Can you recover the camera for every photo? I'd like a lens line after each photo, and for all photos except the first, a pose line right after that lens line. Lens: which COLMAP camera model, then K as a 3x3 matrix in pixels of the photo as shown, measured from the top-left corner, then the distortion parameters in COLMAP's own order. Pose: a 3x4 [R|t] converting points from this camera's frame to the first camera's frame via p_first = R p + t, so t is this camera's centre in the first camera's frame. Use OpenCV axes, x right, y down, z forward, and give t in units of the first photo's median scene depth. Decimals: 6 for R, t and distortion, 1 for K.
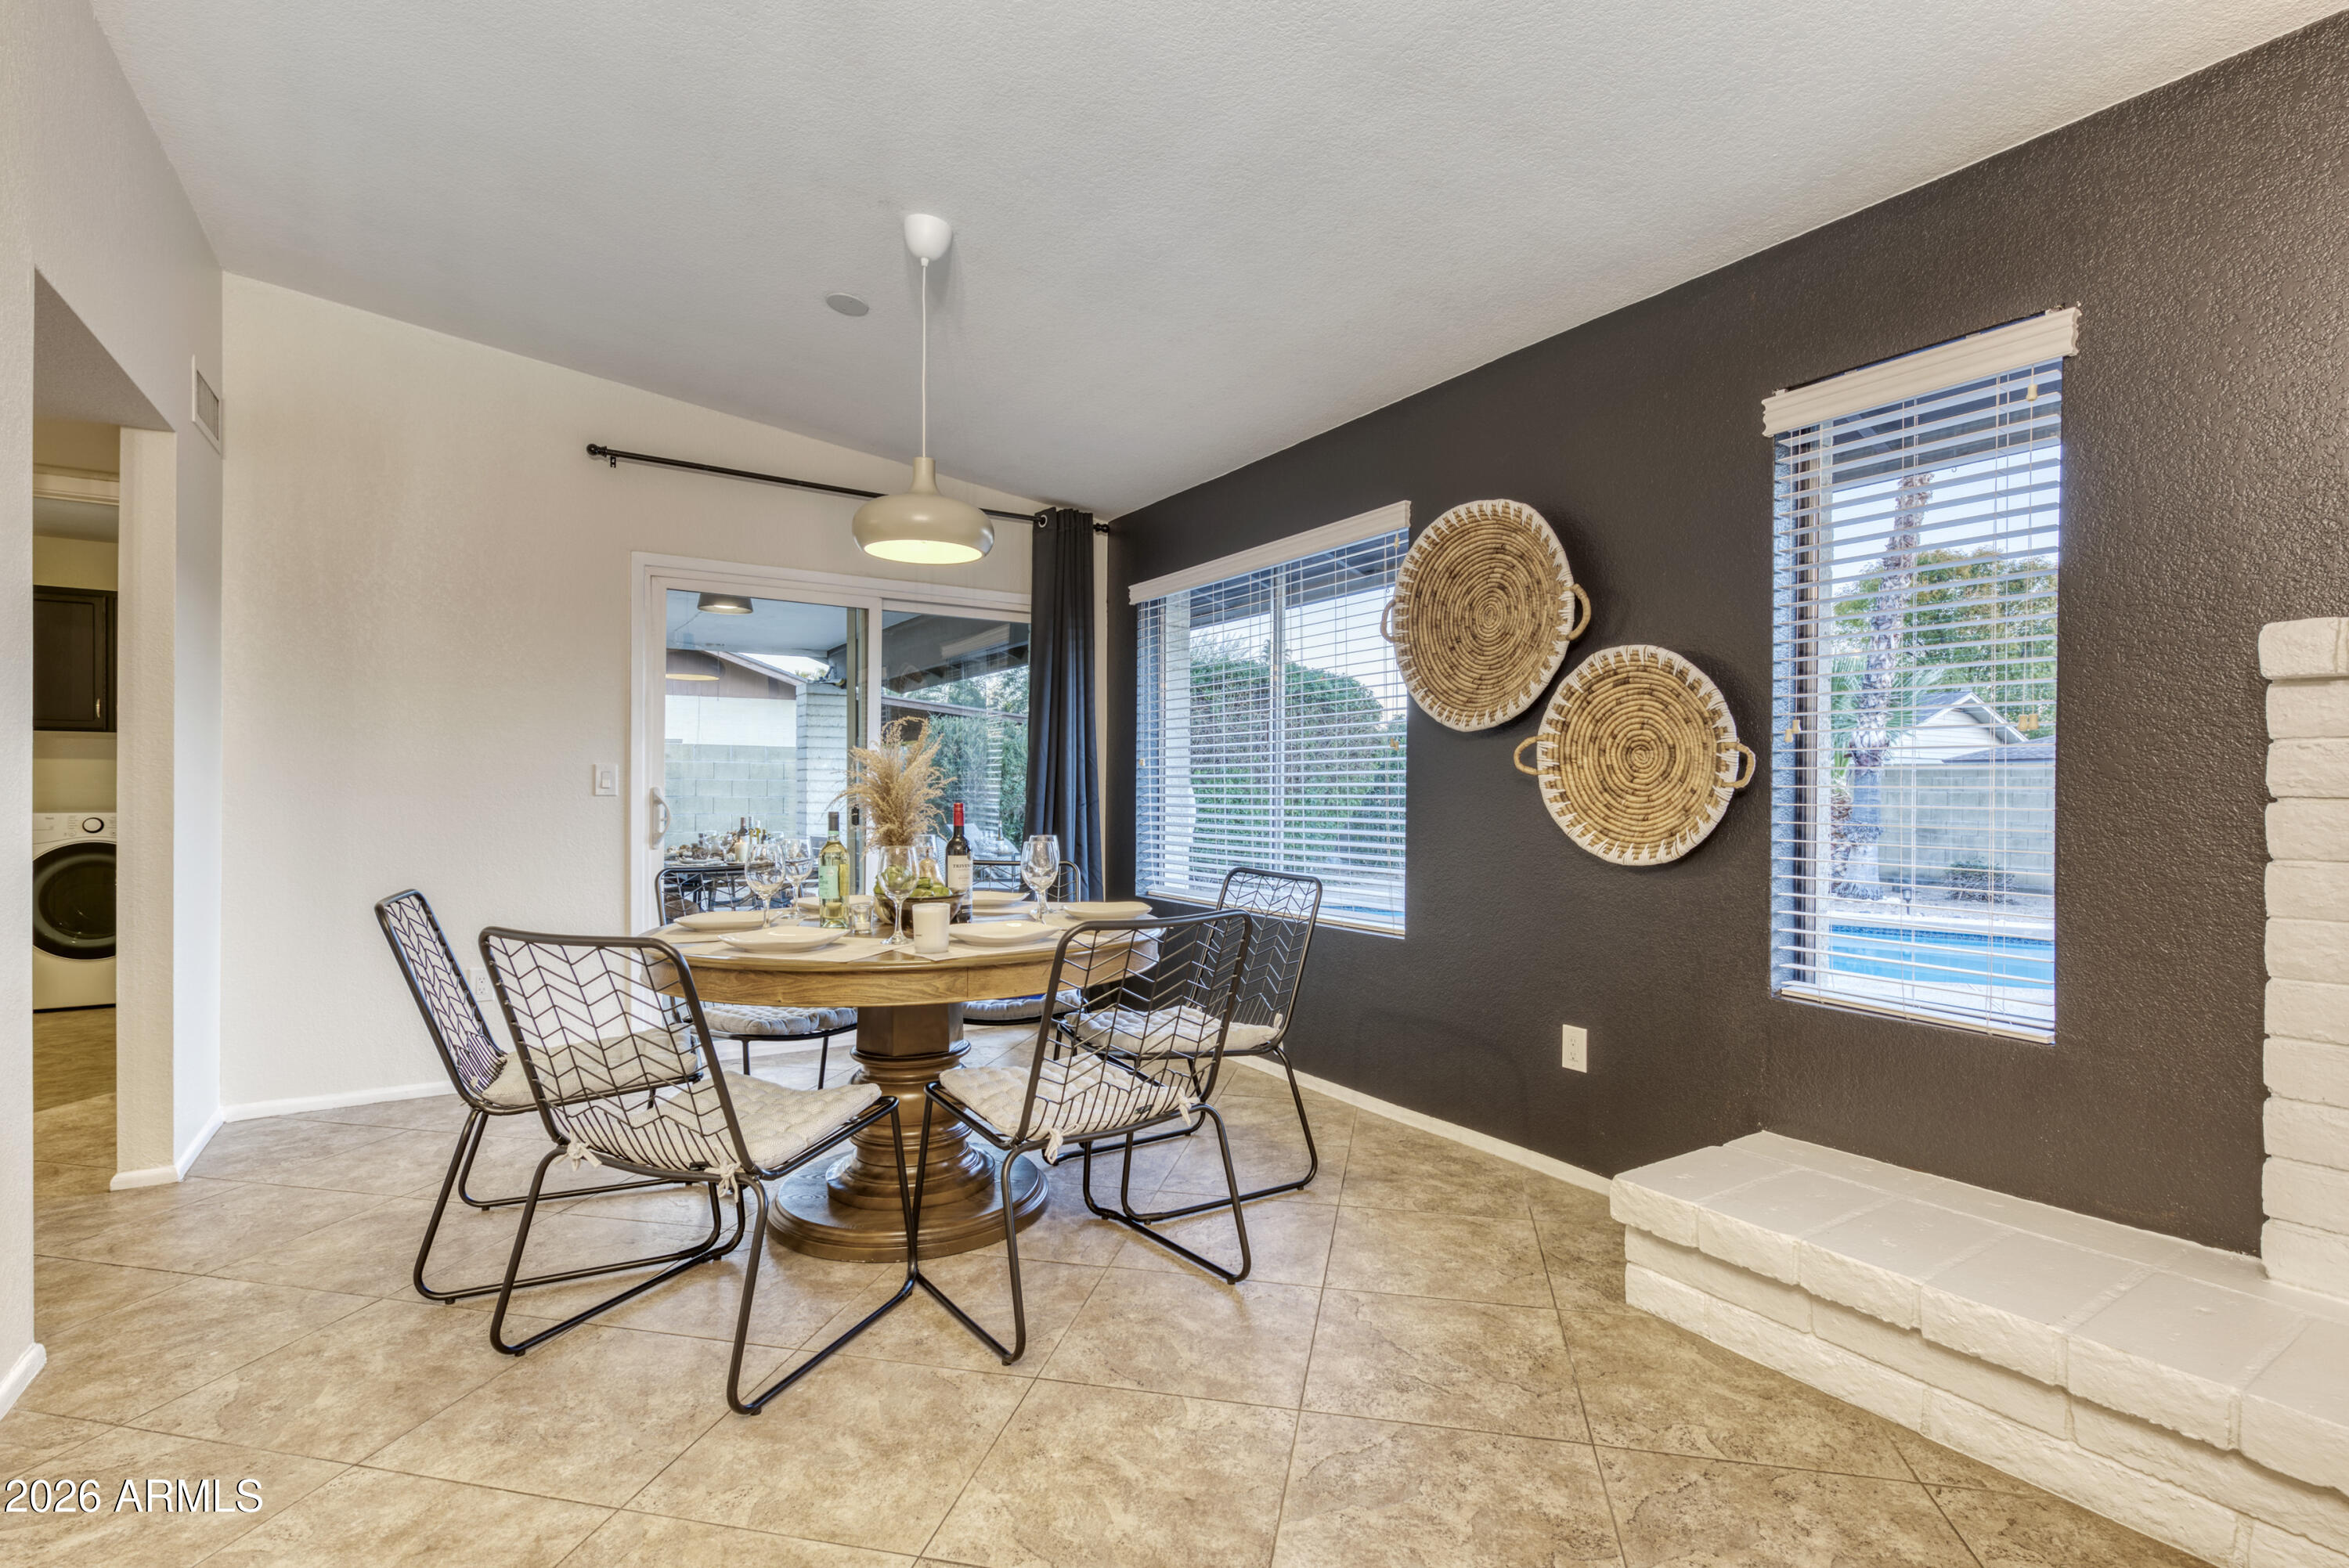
lens RADIAL K [[1105.2, 0, 1184.4], [0, 1105.2, 796.5], [0, 0, 1]] dist [0.006015, -0.004481]
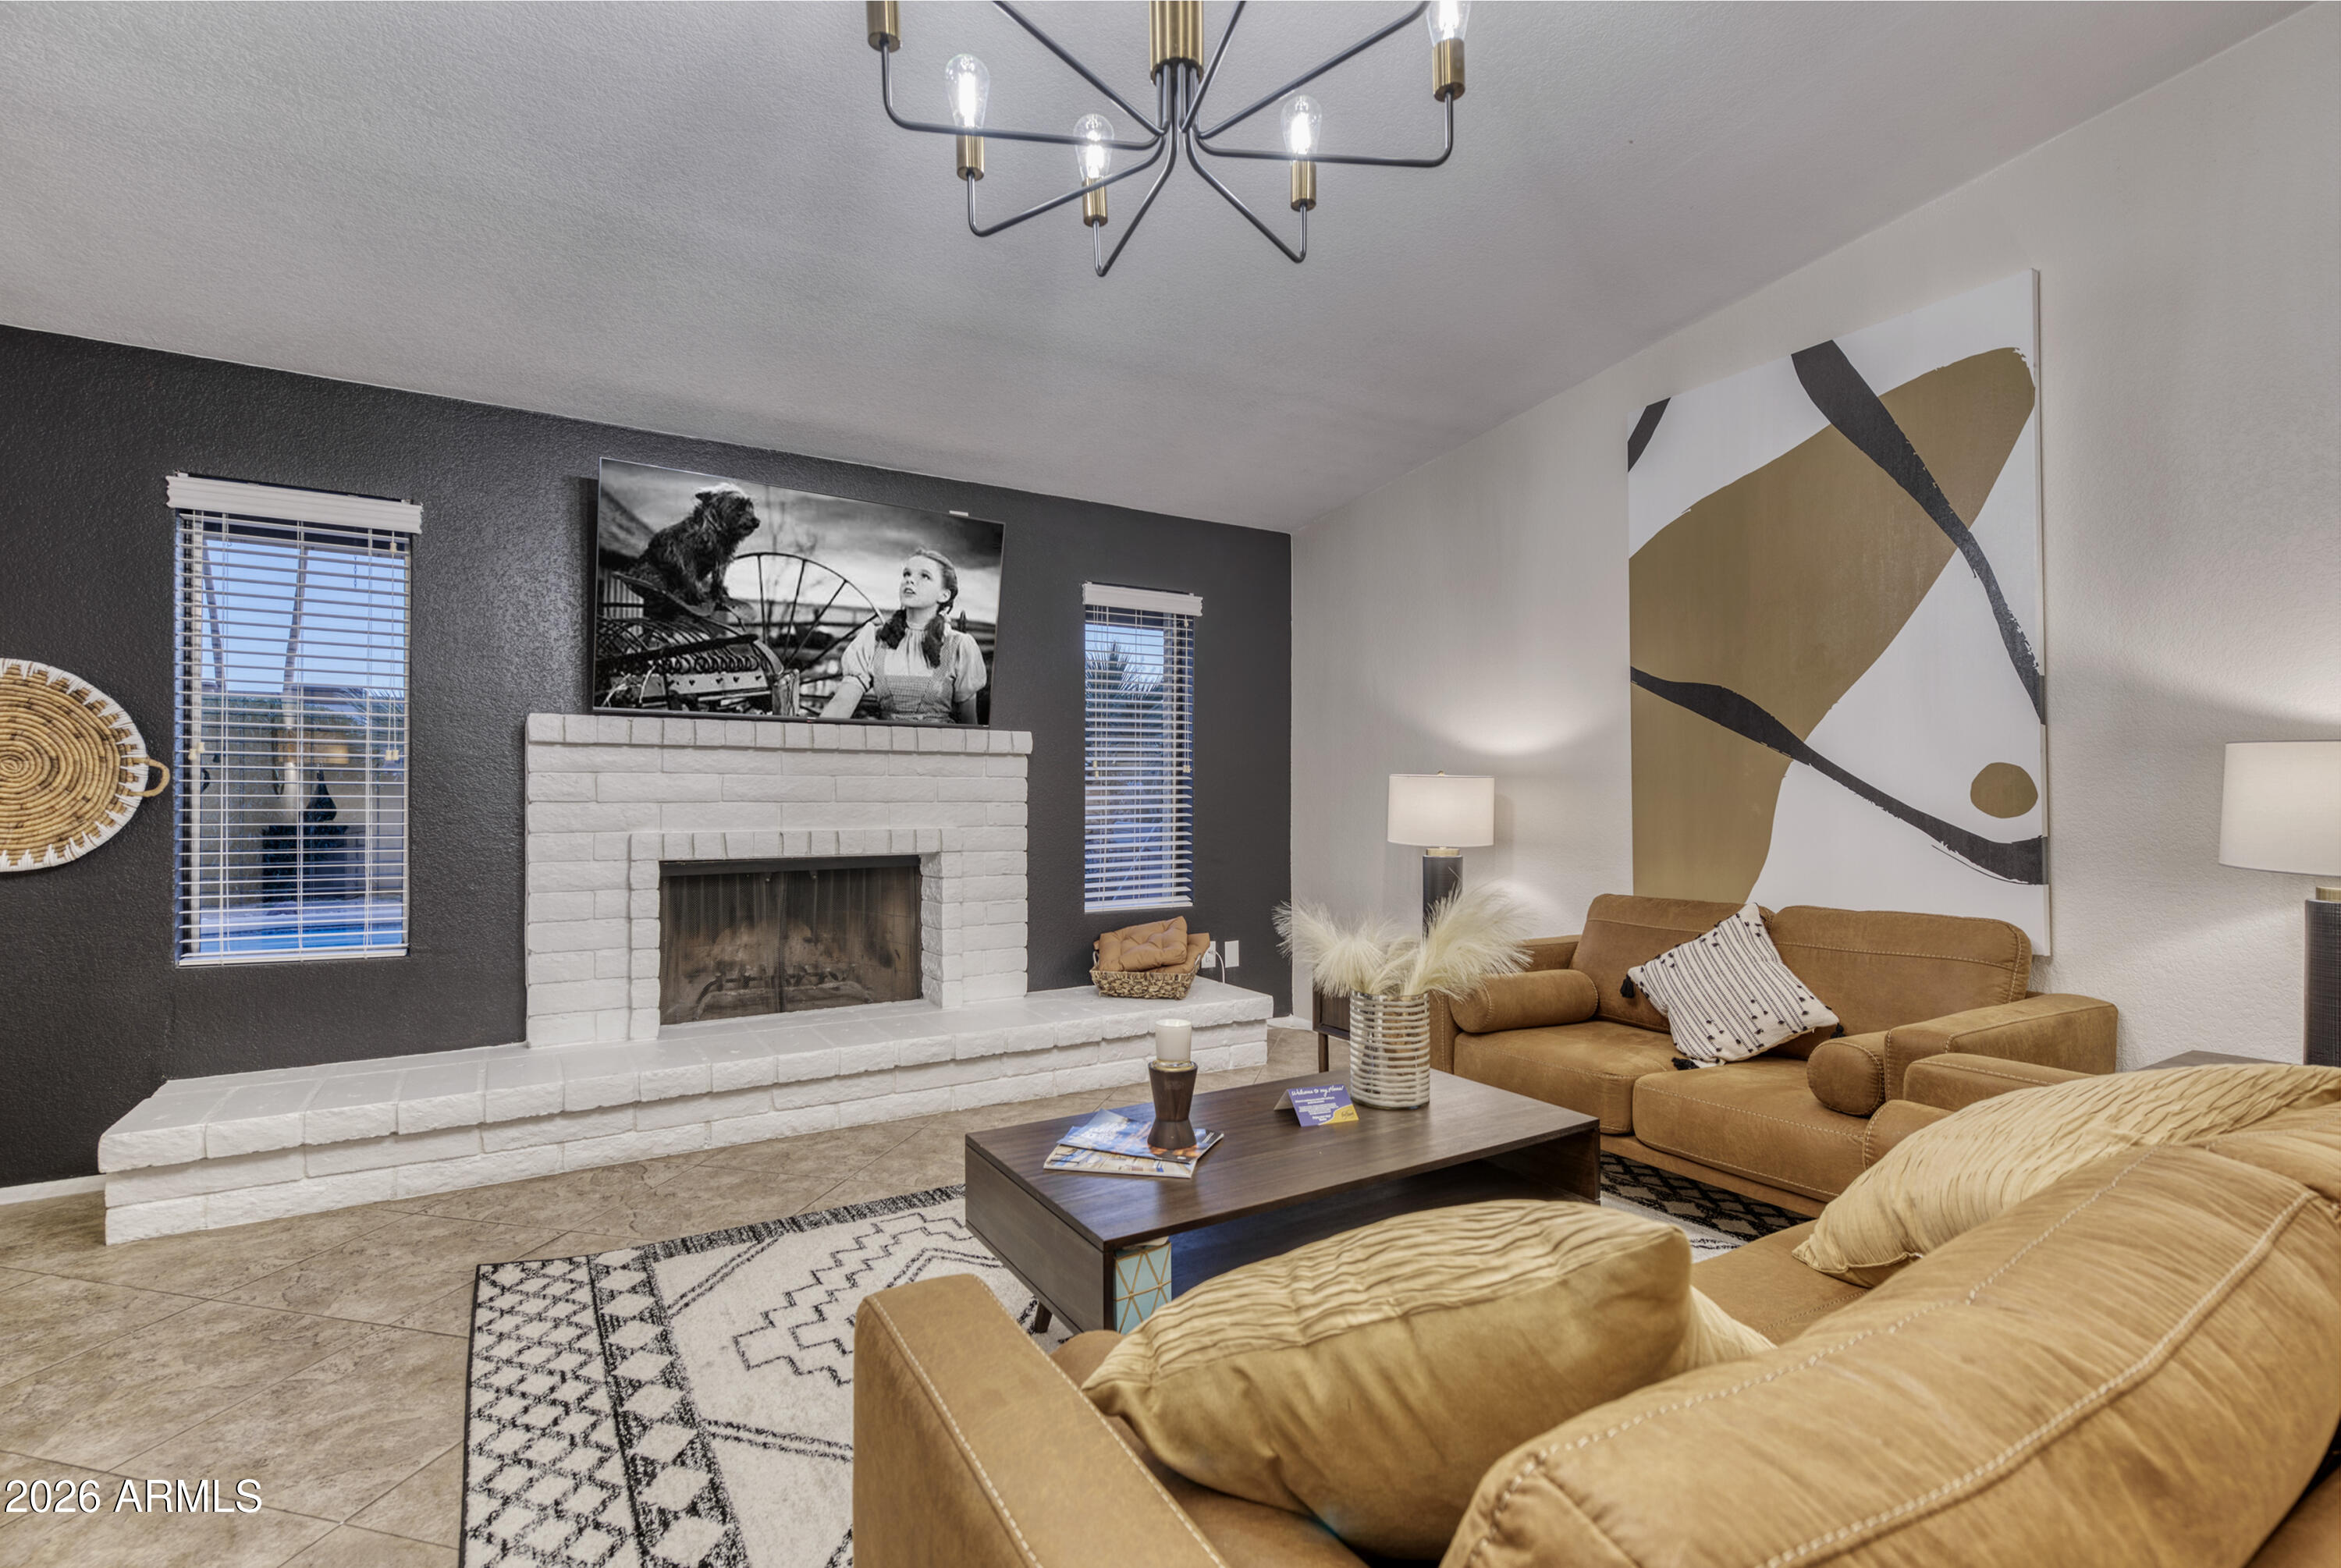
lens RADIAL K [[1046.4, 0, 1147.5], [0, 1046.4, 793.3], [0, 0, 1]] dist [-0.001054, -0.001714]
pose [[0.033491, 0.002324, 0.999436, -0.537732], [0.006358, 0.999977, -0.002538, -0.001610], [-0.999419, 0.006439, 0.033475, -0.099273]]
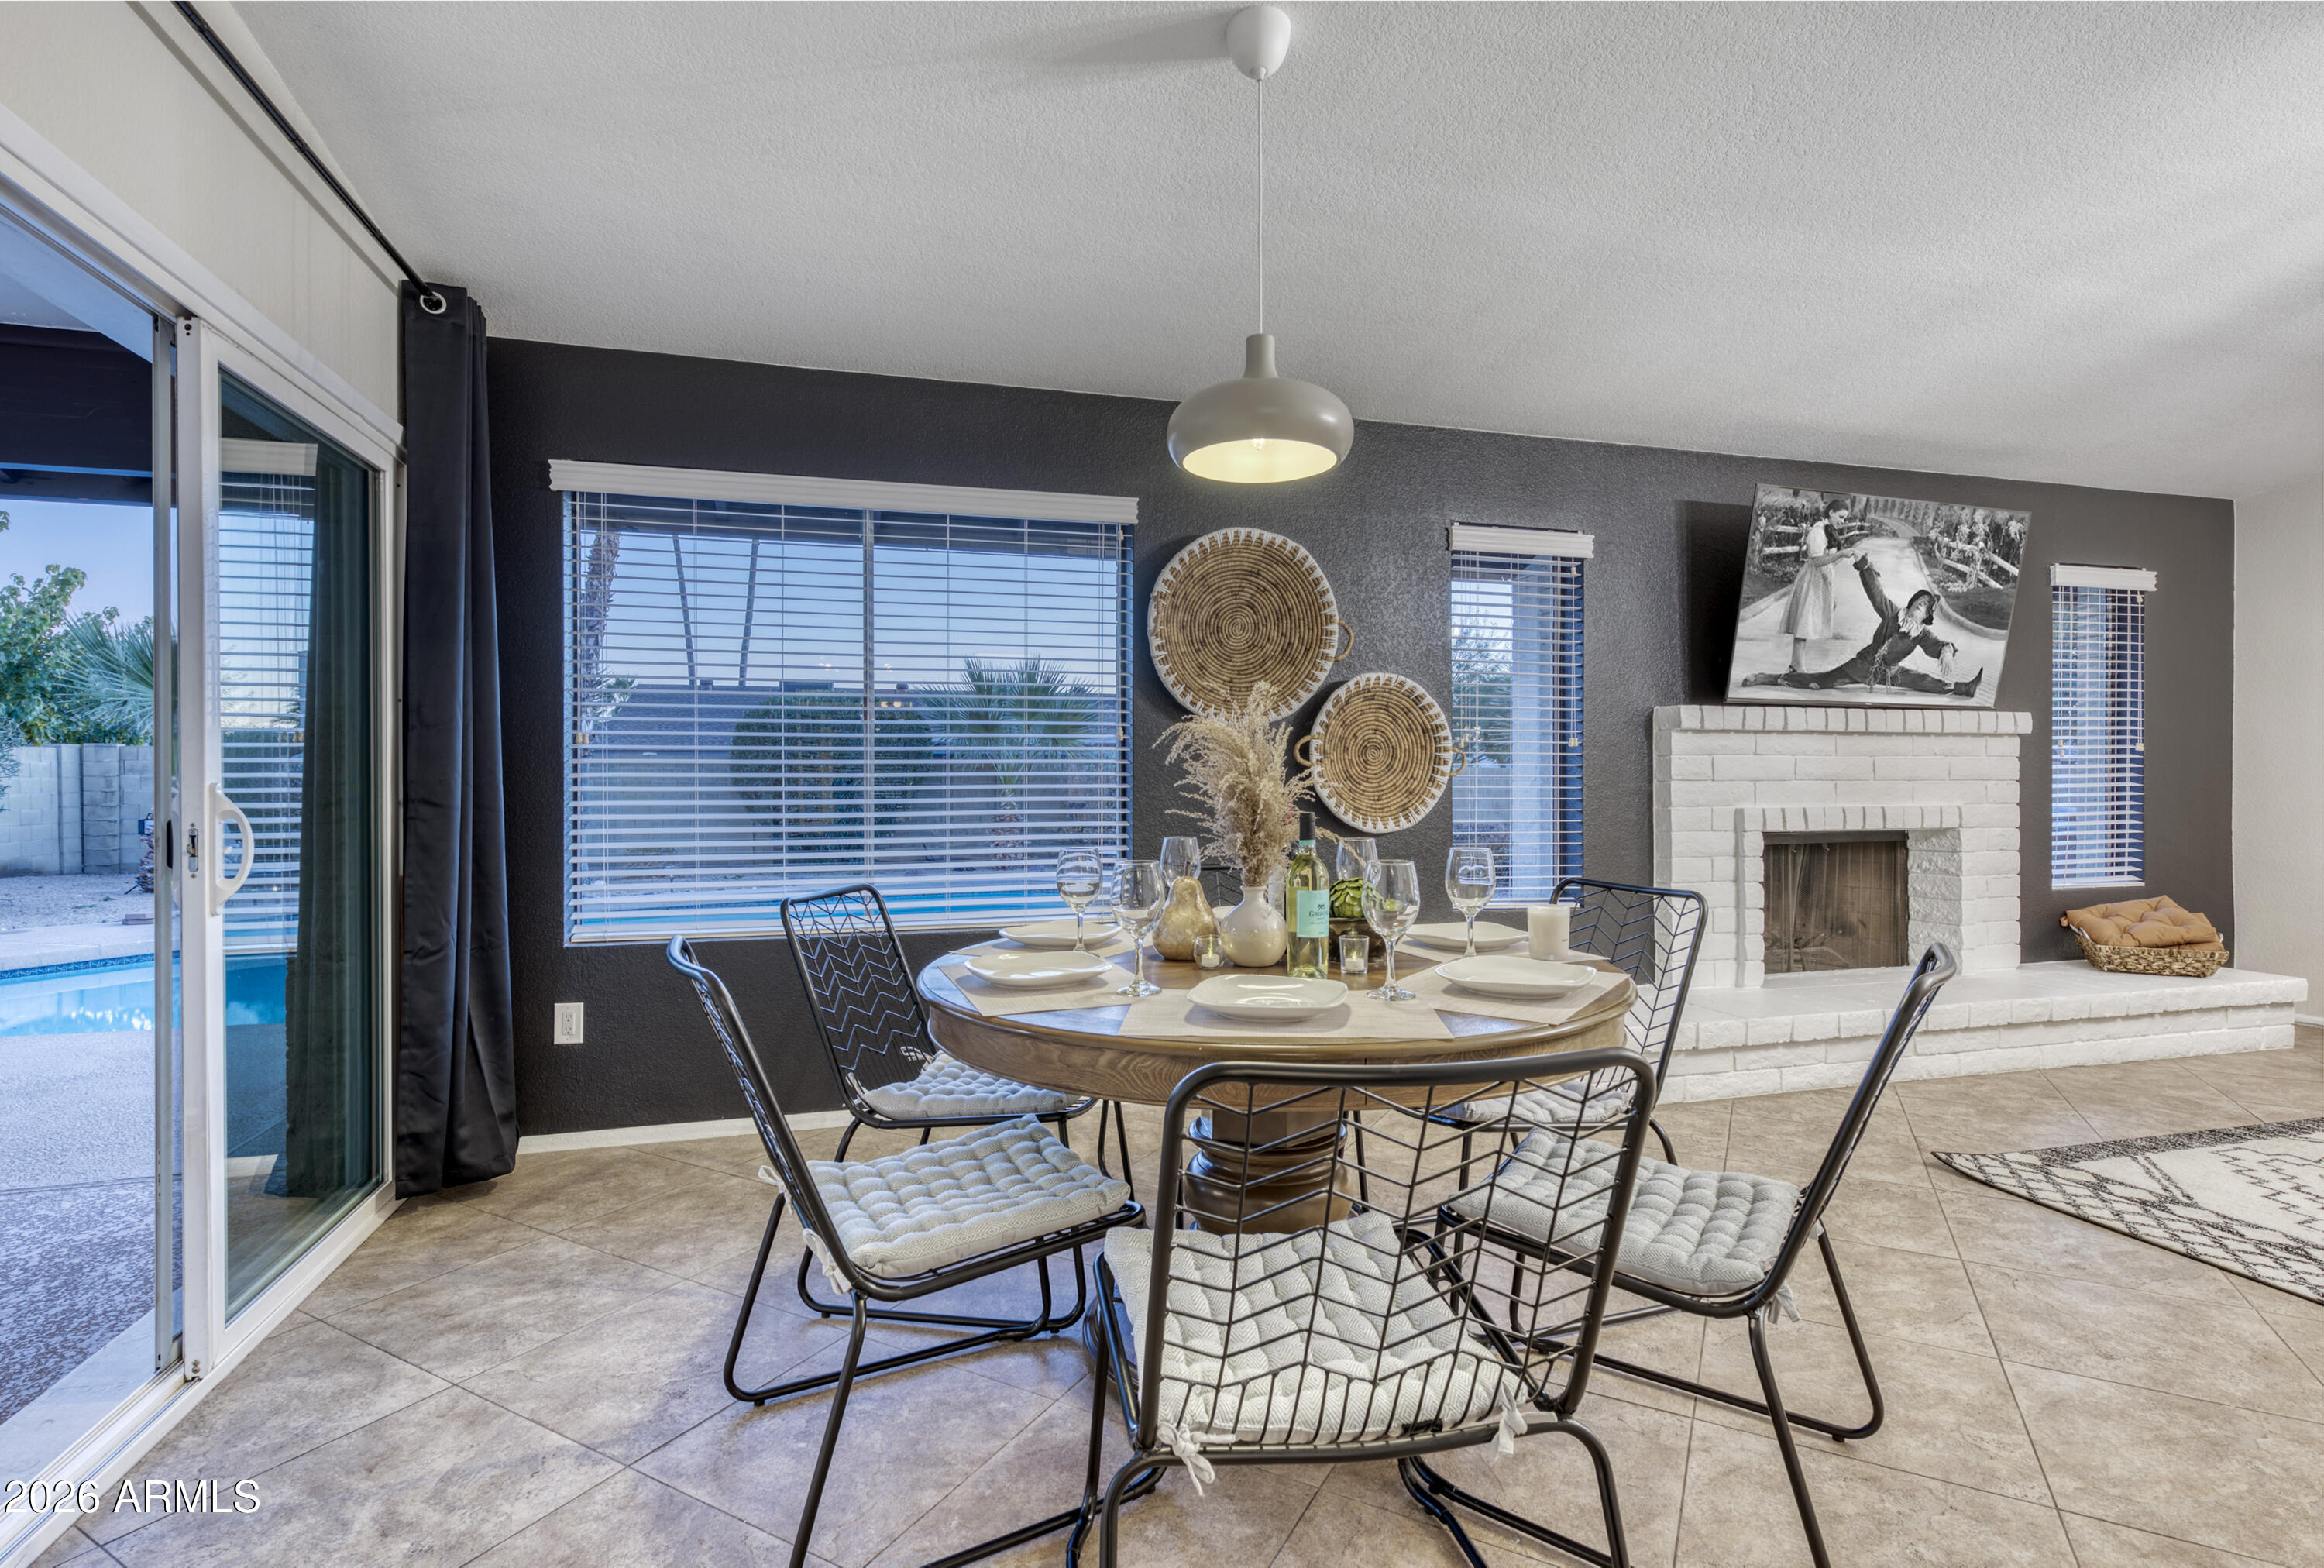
lens RADIAL K [[1093.6, 0, 1159.7], [0, 1093.6, 787.5], [0, 0, 1]] dist [0.006015, -0.004481]
pose [[0.299215, -0.010354, 0.954130, -0.982669], [0.008317, 0.999931, 0.008243, -0.007857], [-0.954149, 0.005469, 0.299281, 0.862833]]
